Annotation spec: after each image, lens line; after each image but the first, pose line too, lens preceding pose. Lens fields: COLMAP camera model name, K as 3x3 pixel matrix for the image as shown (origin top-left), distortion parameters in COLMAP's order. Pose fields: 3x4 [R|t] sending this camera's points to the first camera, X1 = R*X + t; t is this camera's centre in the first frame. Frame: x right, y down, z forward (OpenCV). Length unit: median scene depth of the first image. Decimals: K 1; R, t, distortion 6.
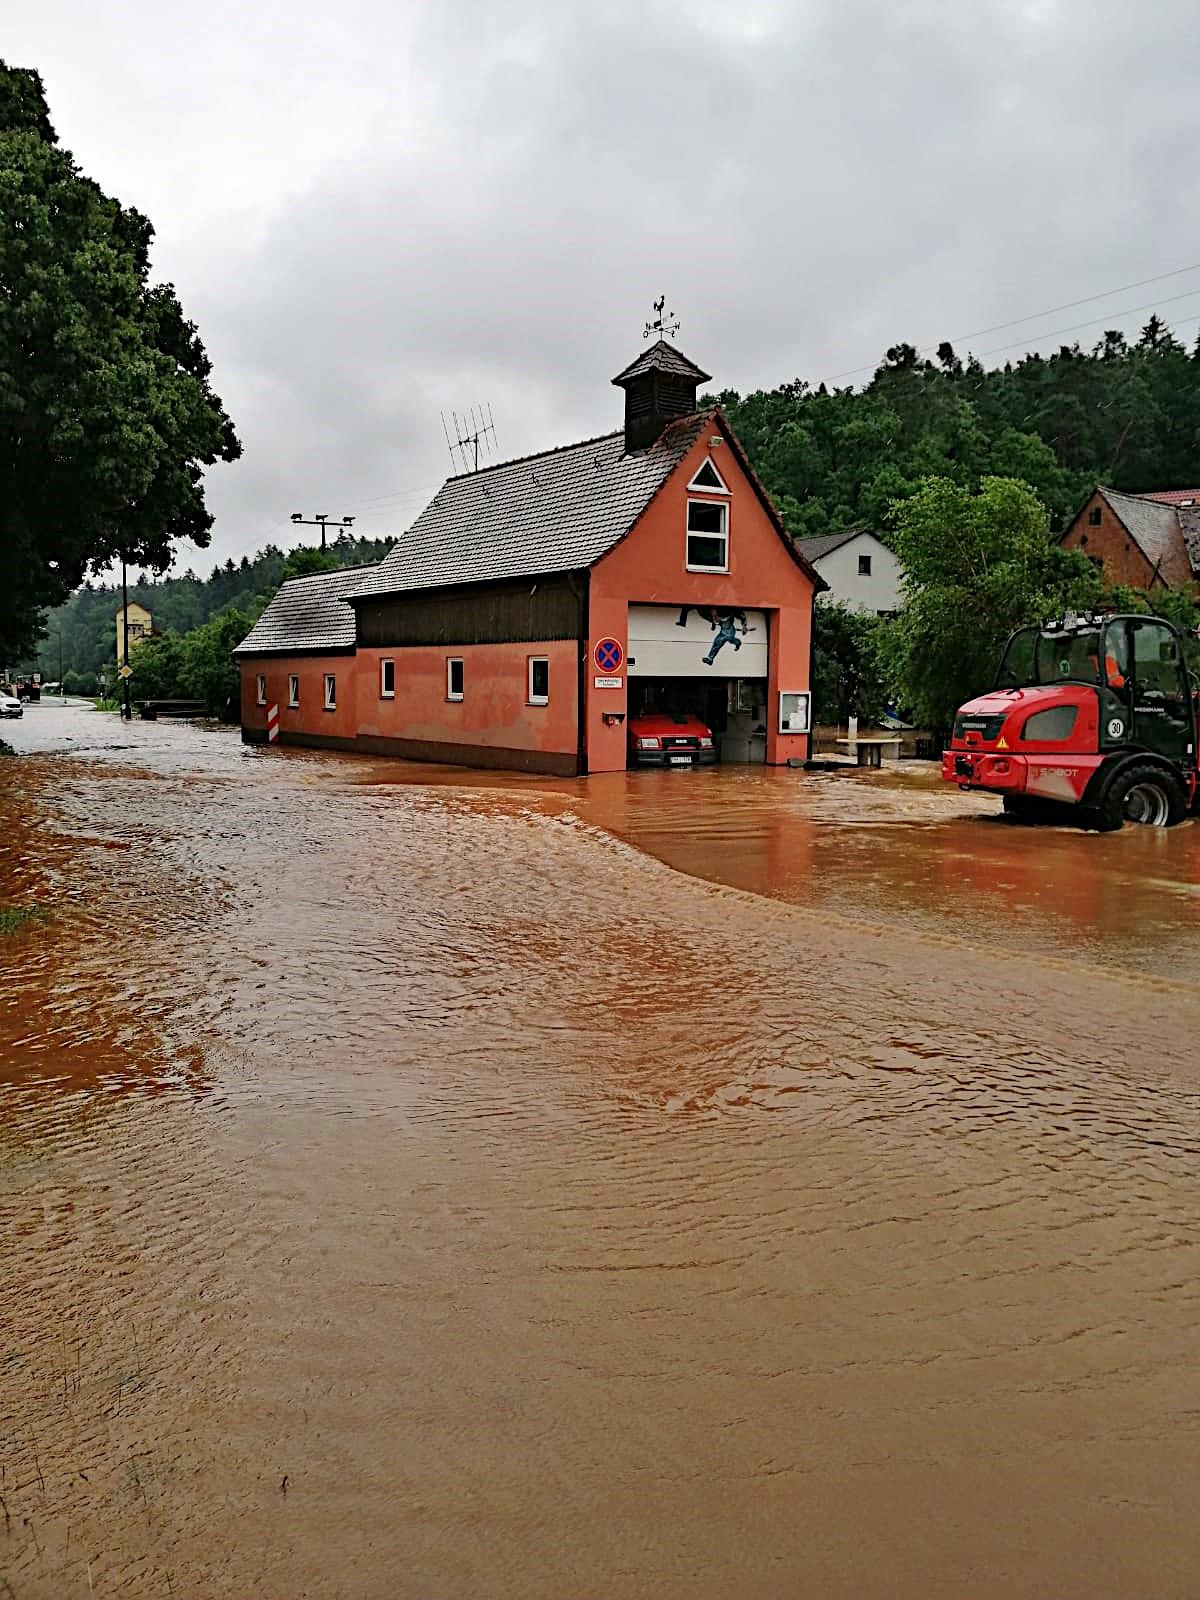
lens RADIAL K [[1330.1, 0, 597.9], [0, 1330.1, 827.9], [0, 0, 1]] dist [-0.014239, -0.007024]
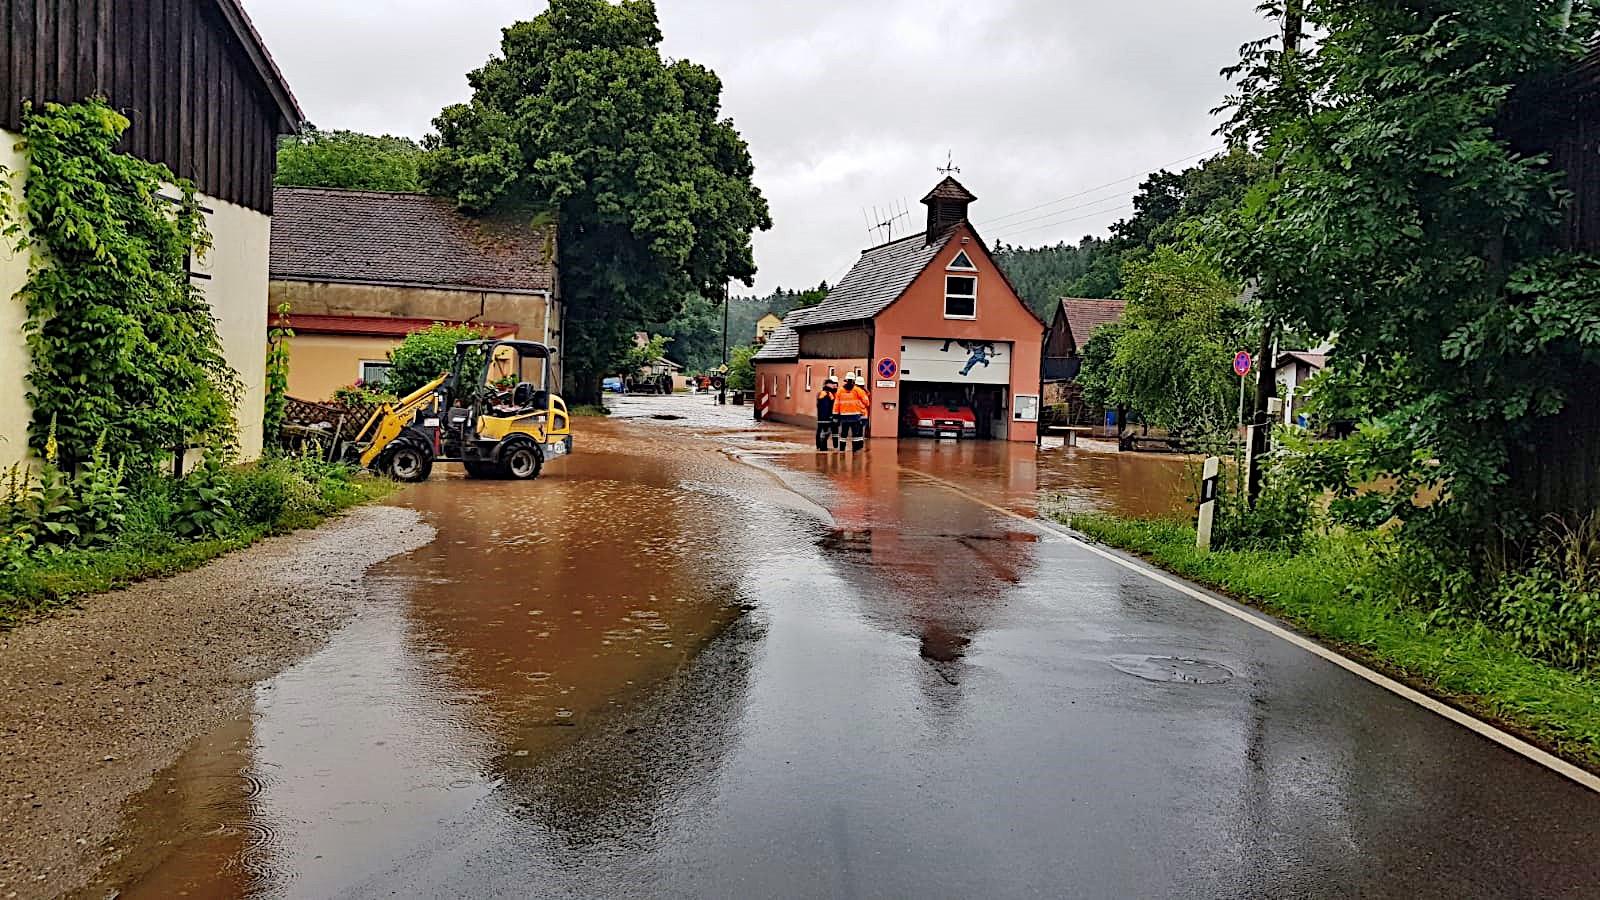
lens RADIAL K [[1334.5, 0, 836.7], [0, 1334.5, 448.7], [0, 0, 1]] dist [0.009285, 0.000846]
pose [[0.939040, 0.049570, -0.340214, 0.484573], [-0.070969, 0.996187, -0.050737, 0.056825], [0.336402, 0.071789, 0.938978, -0.548844]]
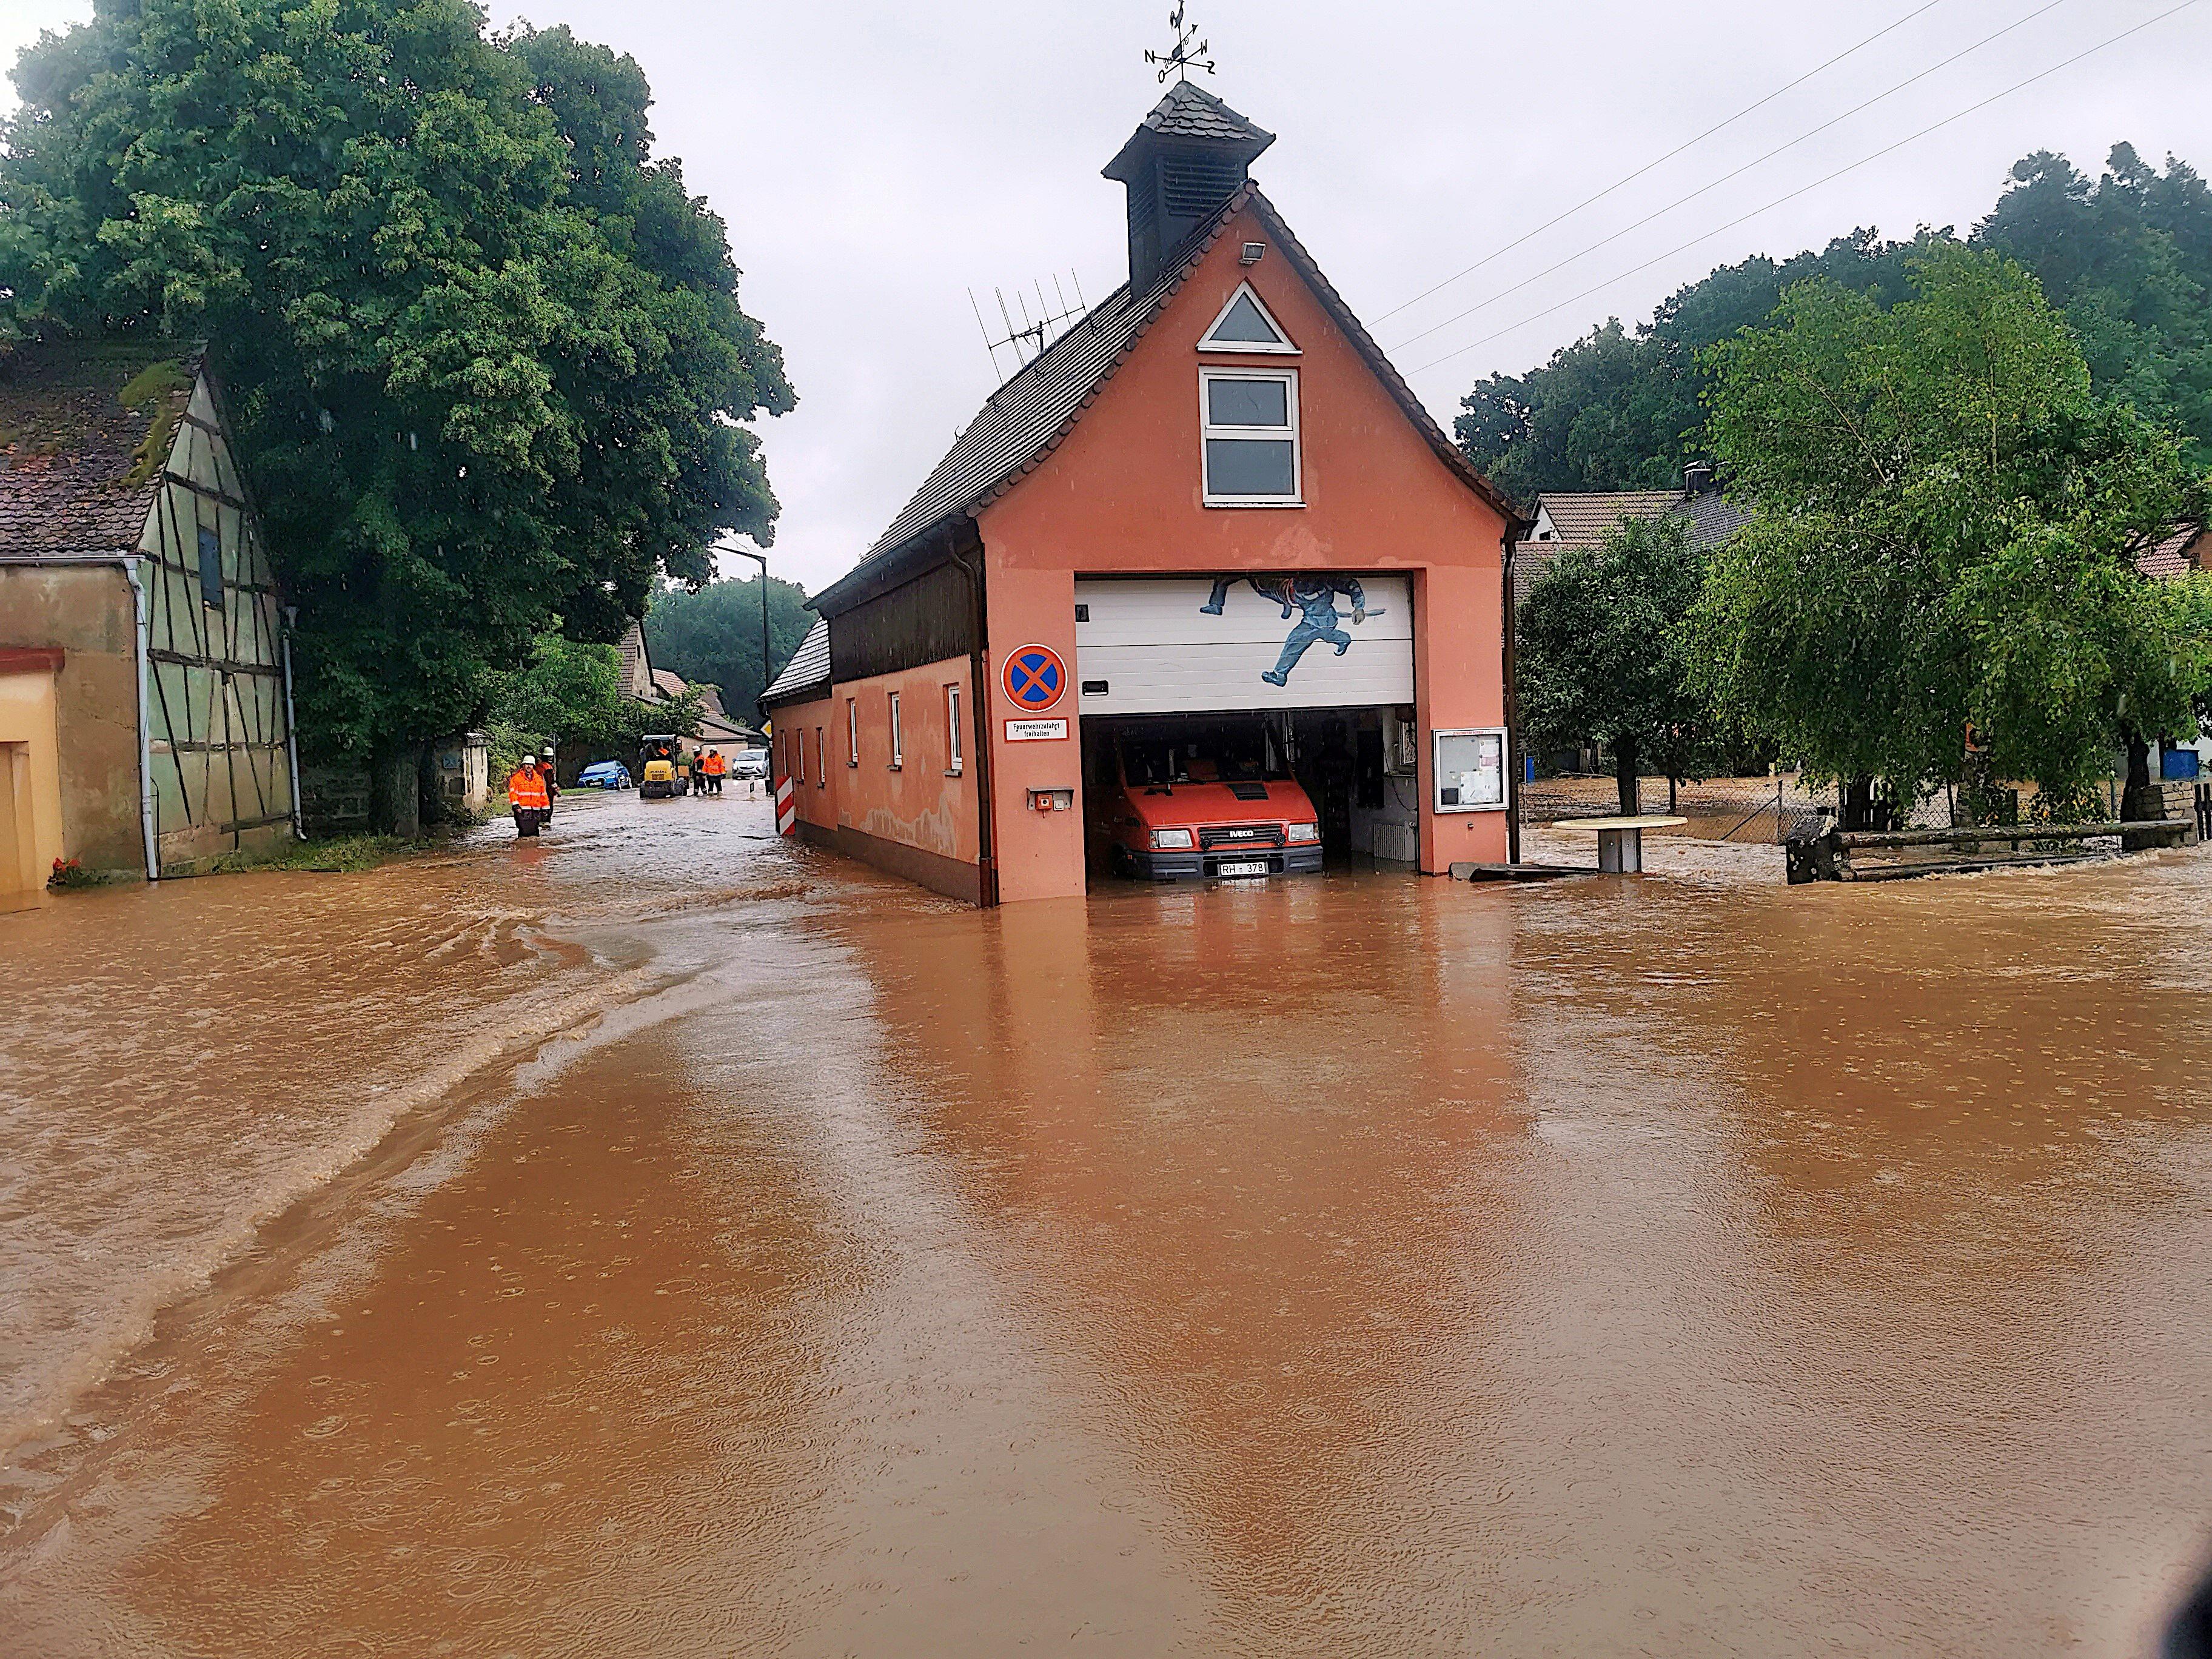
lens RADIAL K [[1761.3, 0, 1133.7], [0, 1761.3, 839.4], [0, 0, 1]] dist [0.025786, -0.013512]
pose [[0.955600, -0.023525, -0.293725, 0.226844], [0.011198, 0.998987, -0.043582, -0.033059], [0.294453, 0.038358, 0.954896, 0.325678]]
